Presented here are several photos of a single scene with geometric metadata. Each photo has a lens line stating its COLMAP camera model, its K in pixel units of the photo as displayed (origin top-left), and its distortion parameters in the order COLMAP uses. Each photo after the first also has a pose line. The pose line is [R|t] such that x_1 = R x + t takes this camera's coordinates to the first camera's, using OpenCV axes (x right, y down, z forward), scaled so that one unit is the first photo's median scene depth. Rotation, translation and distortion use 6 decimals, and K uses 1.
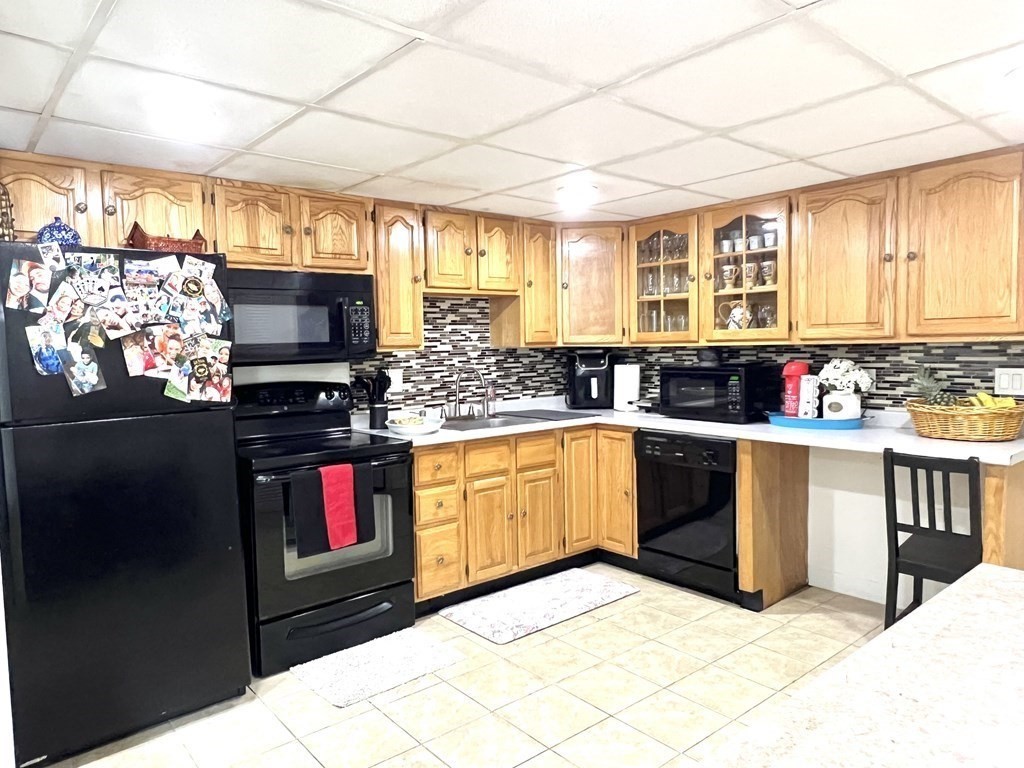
lens RADIAL K [[689.2, 0, 512.6], [0, 689.2, 384.0], [0, 0, 1]] dist [-0.006051, -0.001677]
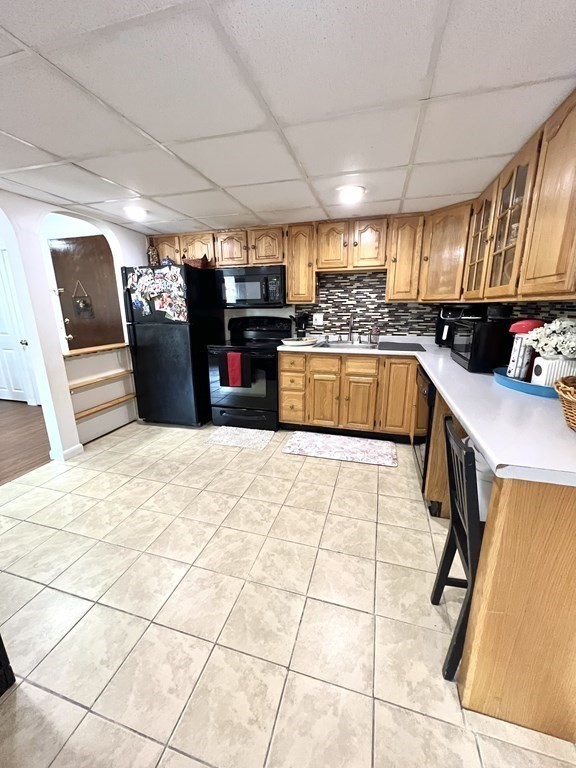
lens RADIAL K [[309.9, 0, 288.0], [0, 309.9, 384.1], [0, 0, 1]] dist [-0.000009, 0.000129]
pose [[0.548271, 0.222004, -0.806296, 0.621210], [-0.053270, 0.971435, 0.231251, -0.028052], [0.834602, -0.083837, 0.544436, 0.480369]]
